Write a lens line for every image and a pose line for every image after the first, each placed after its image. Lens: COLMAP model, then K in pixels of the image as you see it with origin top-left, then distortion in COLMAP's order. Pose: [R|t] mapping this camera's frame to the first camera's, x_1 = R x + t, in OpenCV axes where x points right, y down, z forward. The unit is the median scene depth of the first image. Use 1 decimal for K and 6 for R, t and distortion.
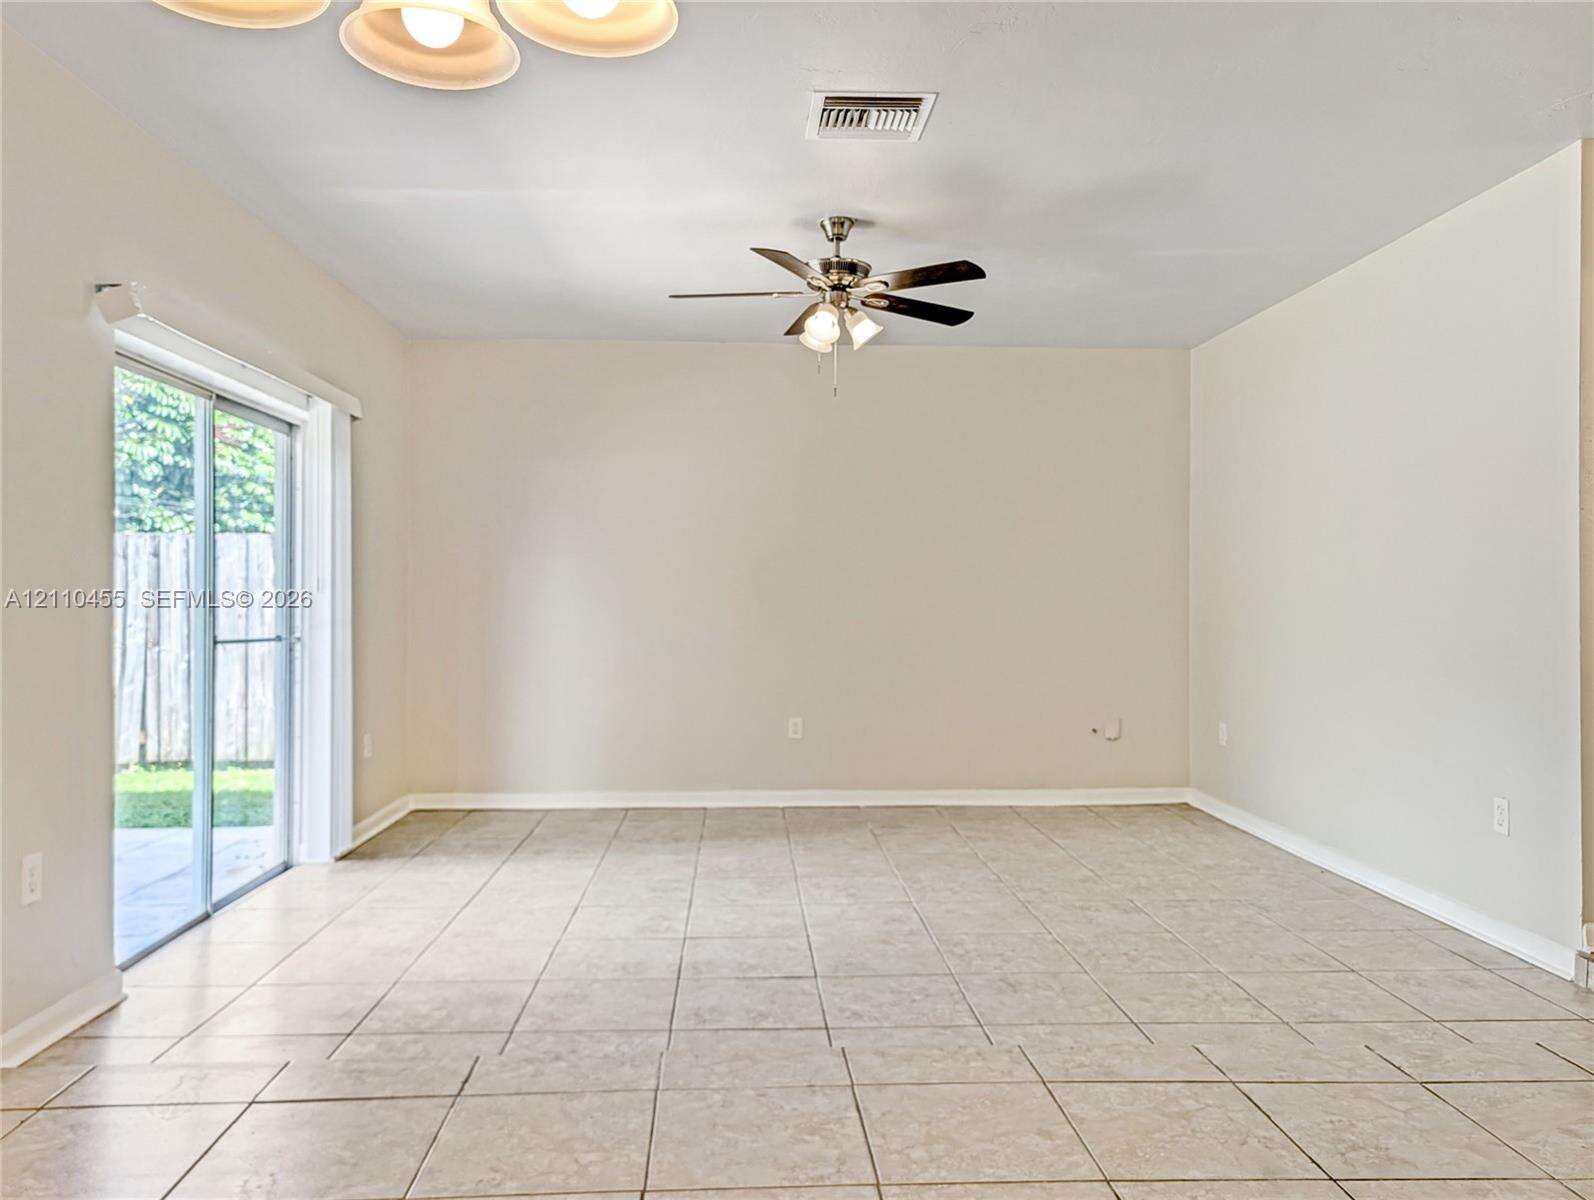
lens RADIAL K [[1162.5, 0, 797.0], [0, 1162.5, 600.0], [0, 0, 1]] dist [0.040276, -0.009544]
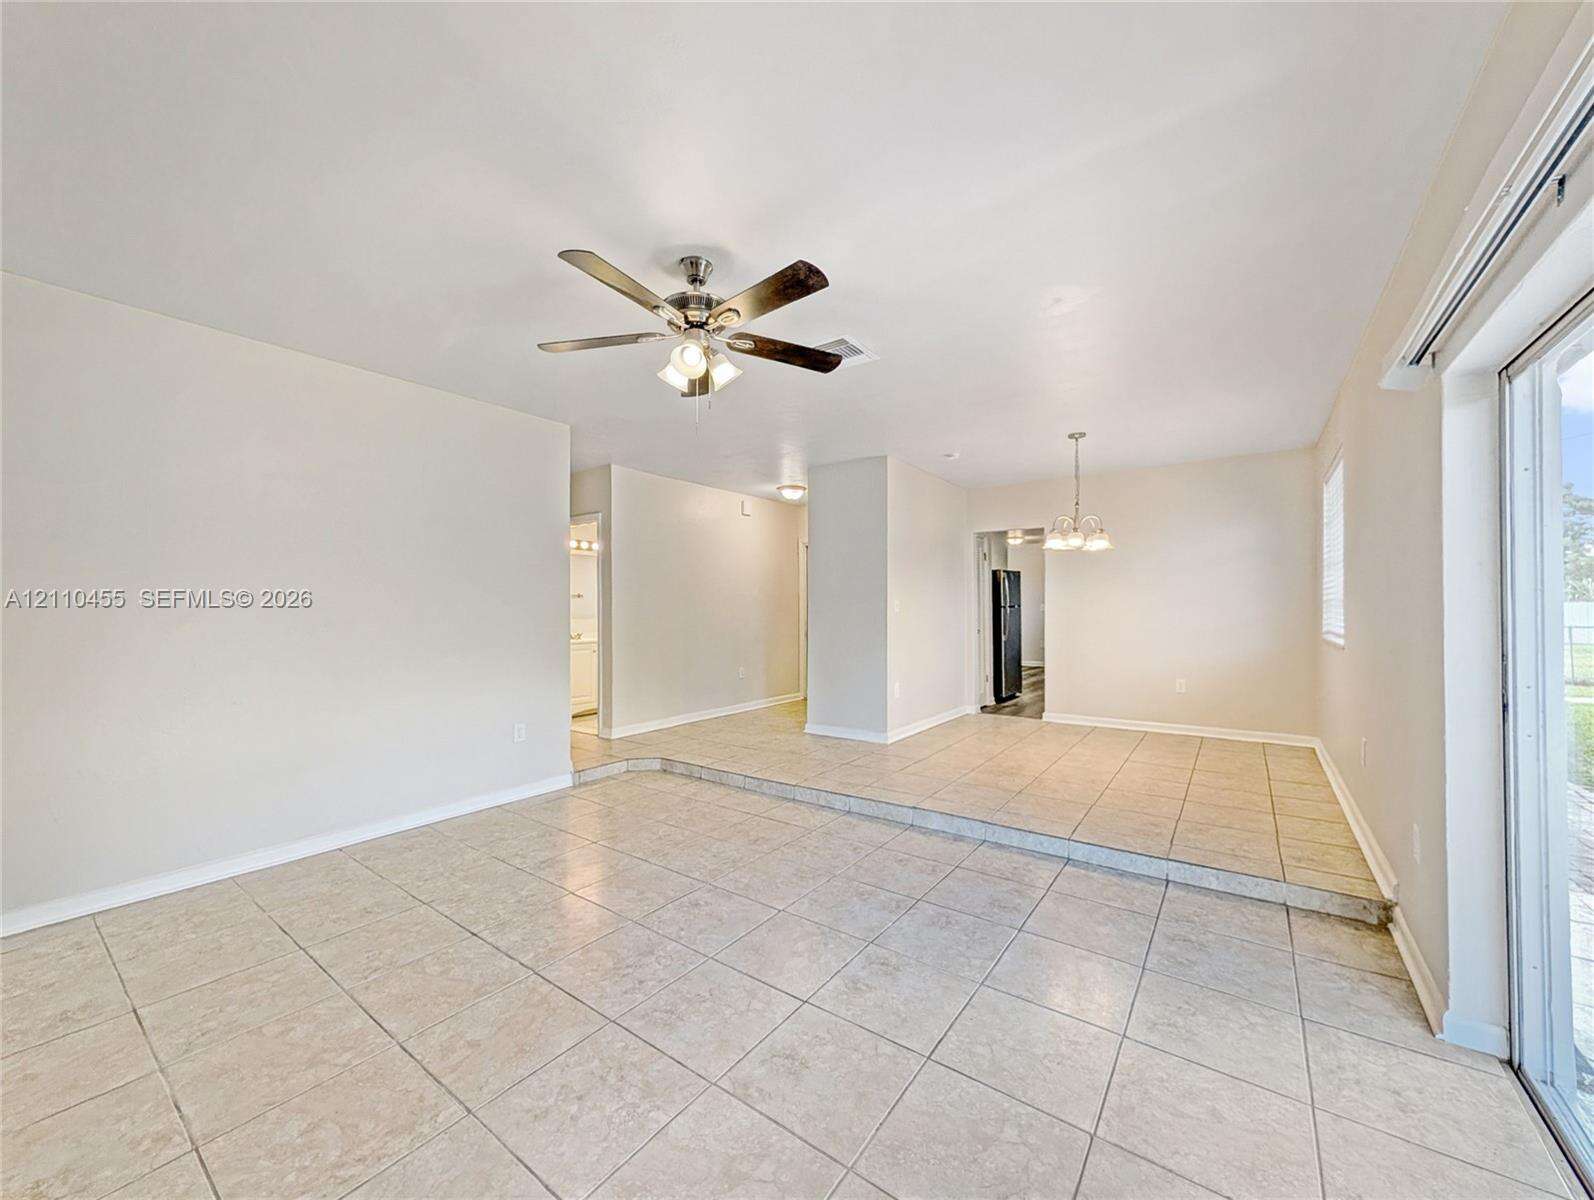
lens RADIAL K [[615.5, 0, 797.0], [0, 615.5, 600.0], [0, 0, 1]] dist [-0.001031, -0.000141]
pose [[-0.774281, 0.007961, 0.632792, -0.448088], [0.003208, 0.999957, -0.008655, -0.030245], [-0.632833, -0.004671, -0.774274, 1.629527]]
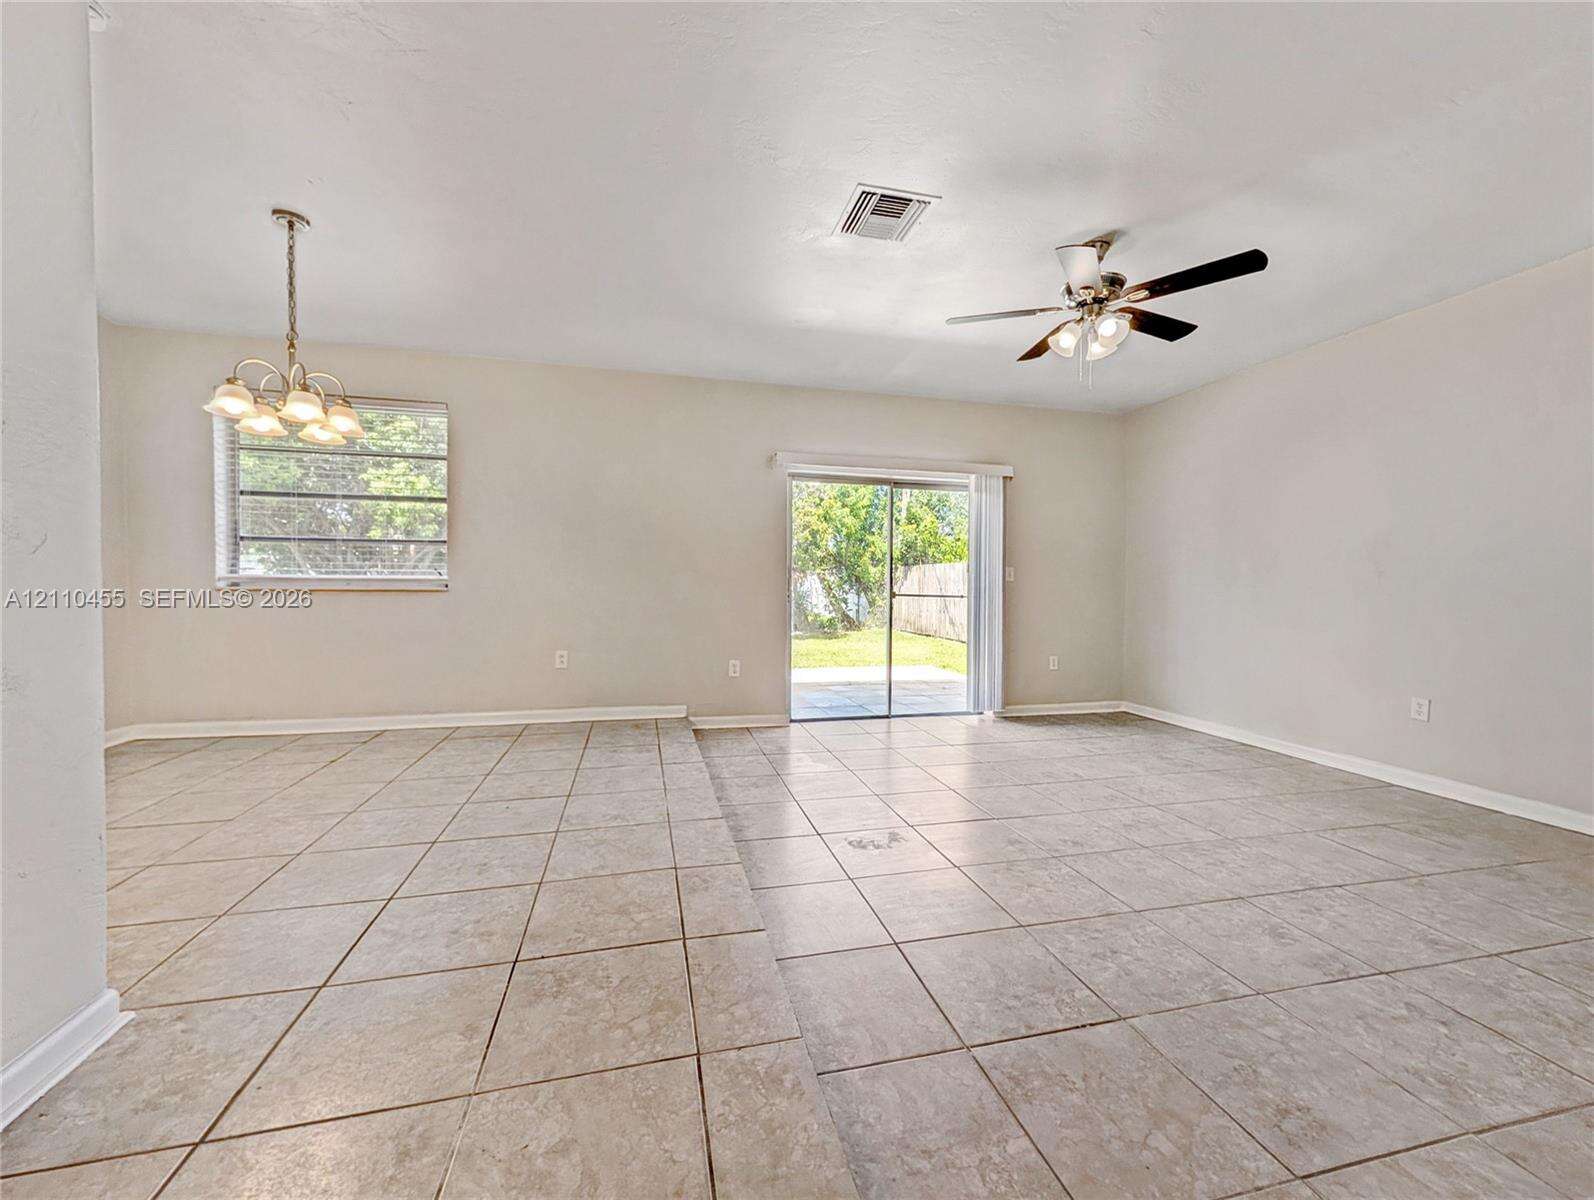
lens RADIAL K [[622.2, 0, 797.0], [0, 622.2, 600.0], [0, 0, 1]] dist [0.009041, 0.000184]
pose [[0.190308, 0.018575, -0.981549, 0.725254], [-0.013190, 0.999779, 0.016363, 0.033126], [0.981636, 0.009833, 0.190511, 0.701727]]
